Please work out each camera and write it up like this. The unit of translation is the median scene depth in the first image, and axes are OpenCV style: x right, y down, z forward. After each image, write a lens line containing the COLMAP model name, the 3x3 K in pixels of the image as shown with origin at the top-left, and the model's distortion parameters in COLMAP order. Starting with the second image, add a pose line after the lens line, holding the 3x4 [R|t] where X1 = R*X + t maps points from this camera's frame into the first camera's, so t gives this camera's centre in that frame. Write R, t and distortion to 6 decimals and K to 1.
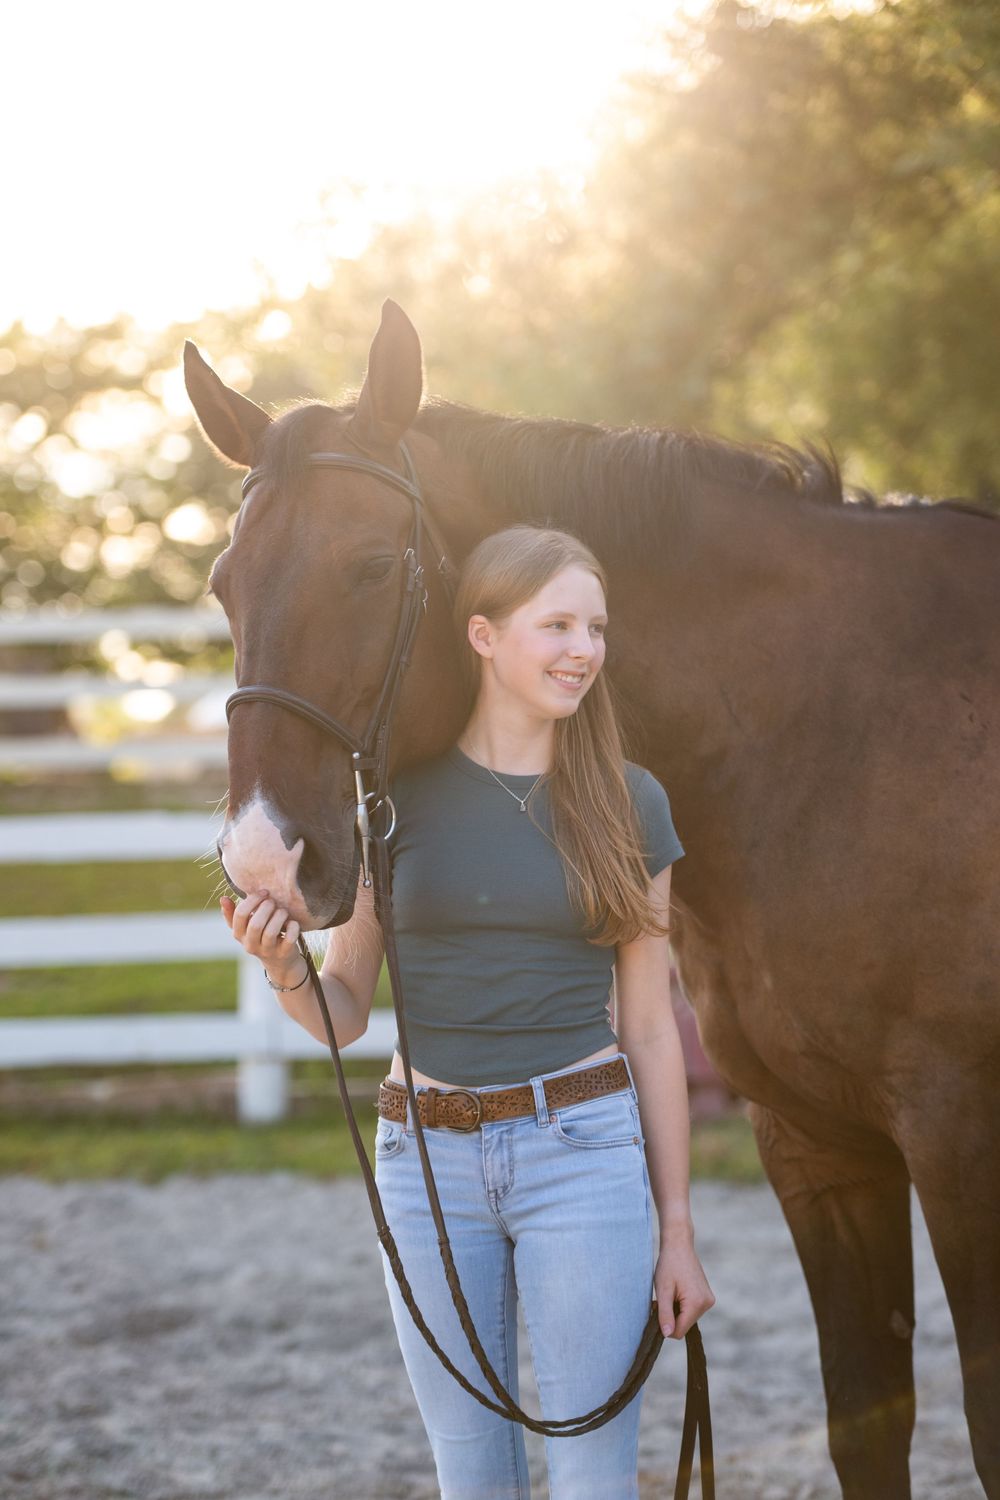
lens RADIAL K [[4523.0, 0, 500.9], [0, 4523.0, 750.5], [0, 0, 1]] dist [0.187909, 0.000000]
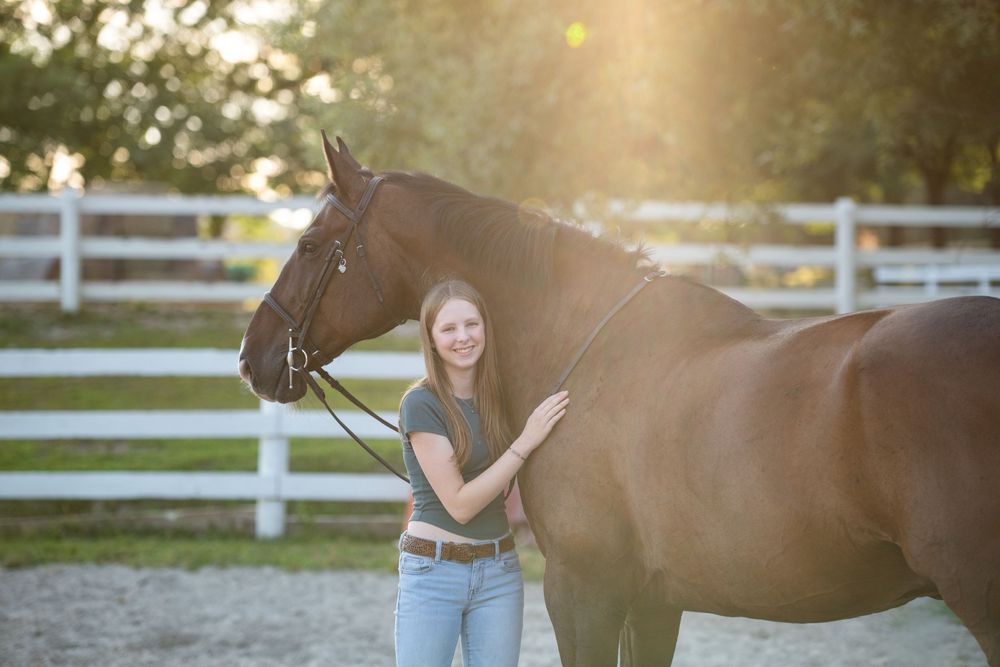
lens RADIAL K [[3718.1, 0, 499.6], [0, 3718.1, 335.1], [0, 0, 1]] dist [0.791050, 0.000000]
pose [[0.999041, 0.036083, -0.024788, 0.071964], [-0.035557, 0.999140, 0.021345, -0.027920], [0.025537, -0.020443, 0.999465, -0.417076]]
